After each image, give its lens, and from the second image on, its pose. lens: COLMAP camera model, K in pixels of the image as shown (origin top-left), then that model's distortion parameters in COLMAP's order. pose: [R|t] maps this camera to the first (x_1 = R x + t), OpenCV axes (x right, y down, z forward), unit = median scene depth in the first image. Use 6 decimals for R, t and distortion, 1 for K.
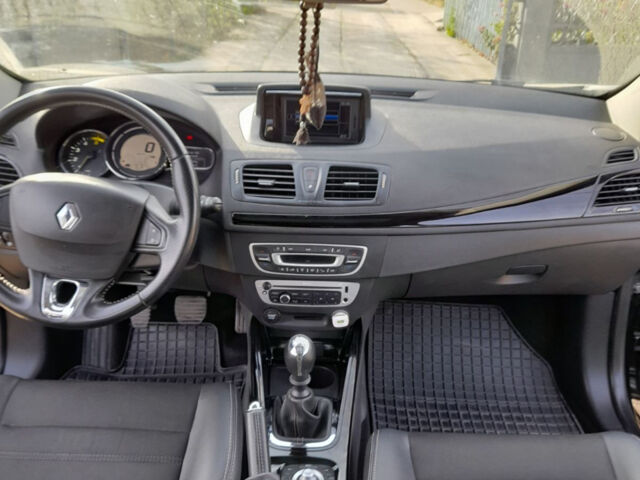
lens RADIAL K [[574.5, 0, 318.6], [0, 574.5, 240.9], [0, 0, 1]] dist [0.012700, -0.001550]
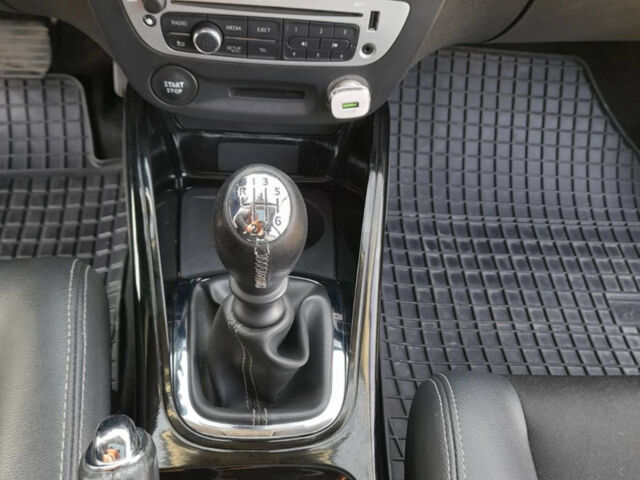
lens RADIAL K [[574.5, 0, 318.6], [0, 574.5, 240.9], [0, 0, 1]] dist [0.012700, -0.001550]
pose [[0.991821, -0.014064, 0.126858, -0.028572], [-0.042999, 0.898993, 0.435848, 0.040887], [-0.120174, -0.437738, 0.891035, 0.476434]]
